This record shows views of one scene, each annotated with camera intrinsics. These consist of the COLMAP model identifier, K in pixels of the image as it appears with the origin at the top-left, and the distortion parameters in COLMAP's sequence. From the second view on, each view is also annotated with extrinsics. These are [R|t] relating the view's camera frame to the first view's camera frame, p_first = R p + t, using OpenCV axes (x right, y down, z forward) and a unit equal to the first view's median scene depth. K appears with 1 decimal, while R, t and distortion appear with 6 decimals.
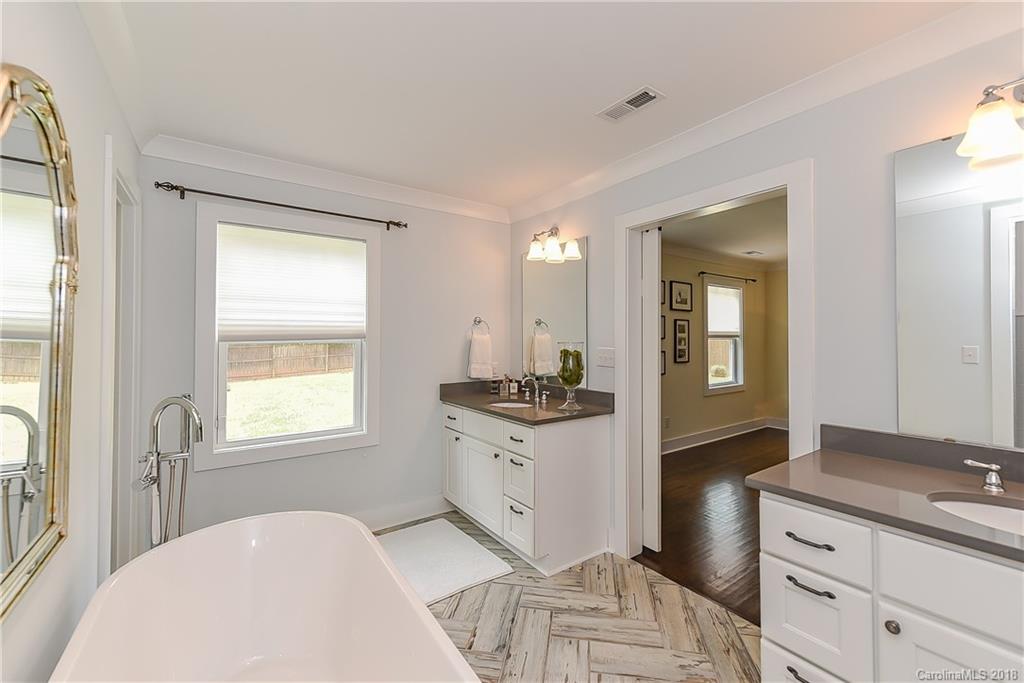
lens RADIAL K [[419.9, 0, 514.6], [0, 419.9, 337.9], [0, 0, 1]] dist [0.004735, -0.003304]
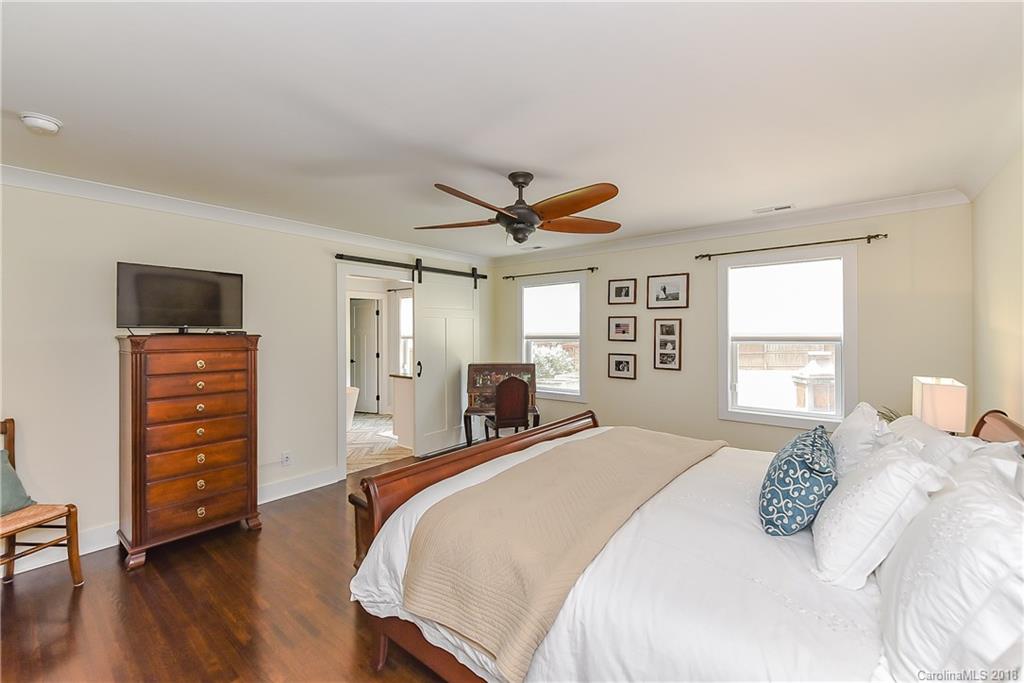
lens RADIAL K [[419.9, 0, 512.7], [0, 419.9, 333.8], [0, 0, 1]] dist [0.004735, -0.003304]
pose [[0.259391, 0.004270, -0.965763, 1.131281], [0.004671, 0.999973, 0.005676, -0.019978], [0.965761, -0.005983, 0.259364, 0.478959]]
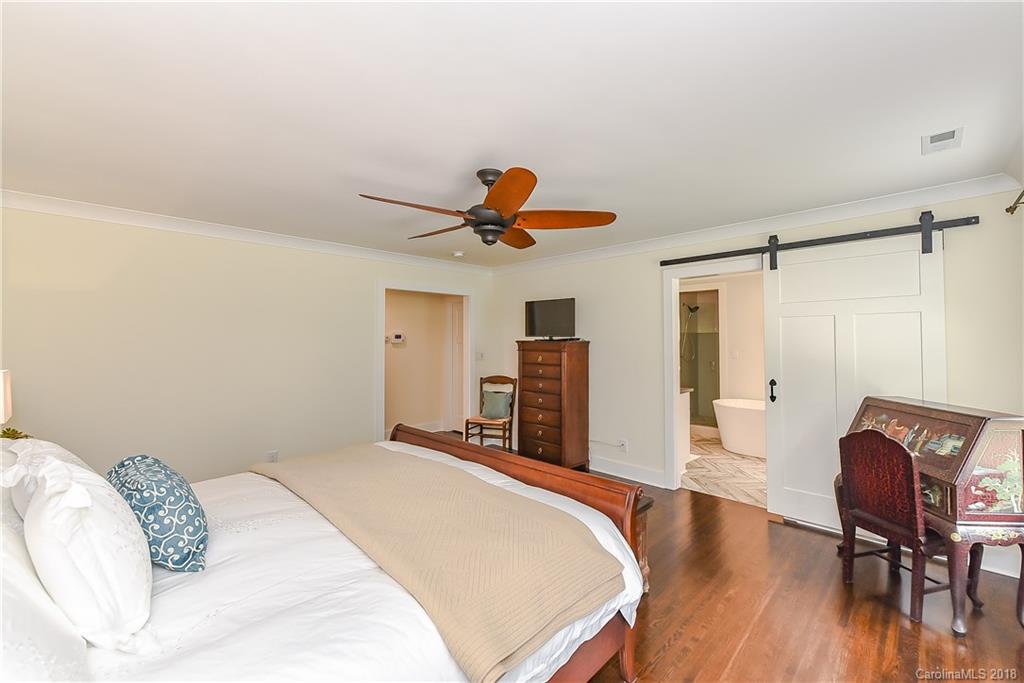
lens RADIAL K [[419.9, 0, 511.7], [0, 419.9, 333.9], [0, 0, 1]] dist [0.004735, -0.003304]
pose [[-0.985637, 0.004239, -0.168823, 0.693045], [0.006447, 0.999901, -0.012532, -0.021252], [0.168753, -0.013440, -0.985567, 1.107270]]
